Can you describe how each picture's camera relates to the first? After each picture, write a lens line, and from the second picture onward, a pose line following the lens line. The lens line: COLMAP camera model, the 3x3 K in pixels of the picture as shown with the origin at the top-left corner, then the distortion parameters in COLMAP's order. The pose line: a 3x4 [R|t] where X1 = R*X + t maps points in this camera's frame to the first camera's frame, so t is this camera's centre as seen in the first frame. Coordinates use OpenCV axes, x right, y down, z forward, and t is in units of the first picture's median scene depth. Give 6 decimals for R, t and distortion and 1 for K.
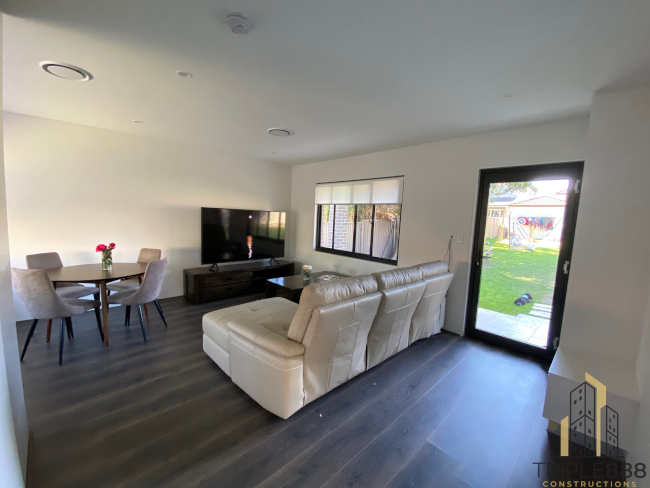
lens RADIAL K [[261.2, 0, 321.3], [0, 261.2, 244.7], [0, 0, 1]] dist [0.008192, -0.015289]
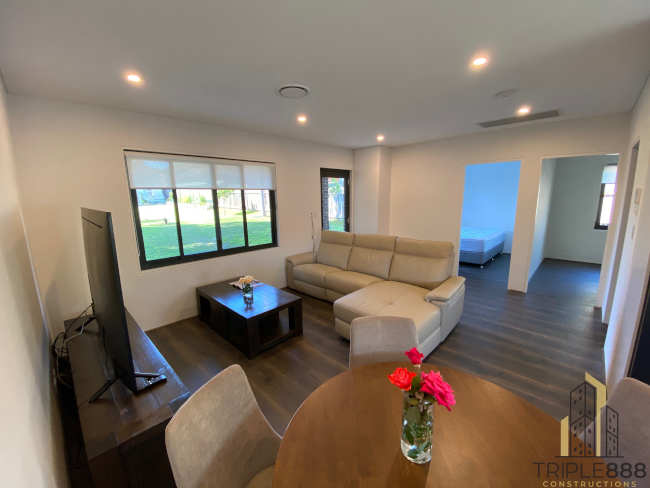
lens RADIAL K [[261.2, 0, 321.3], [0, 261.2, 244.7], [0, 0, 1]] dist [0.008192, -0.015289]
pose [[-0.027212, -0.199445, 0.979531, -0.804362], [0.144835, 0.968767, 0.201277, -0.123794], [-0.989082, 0.147347, 0.002524, 0.843183]]
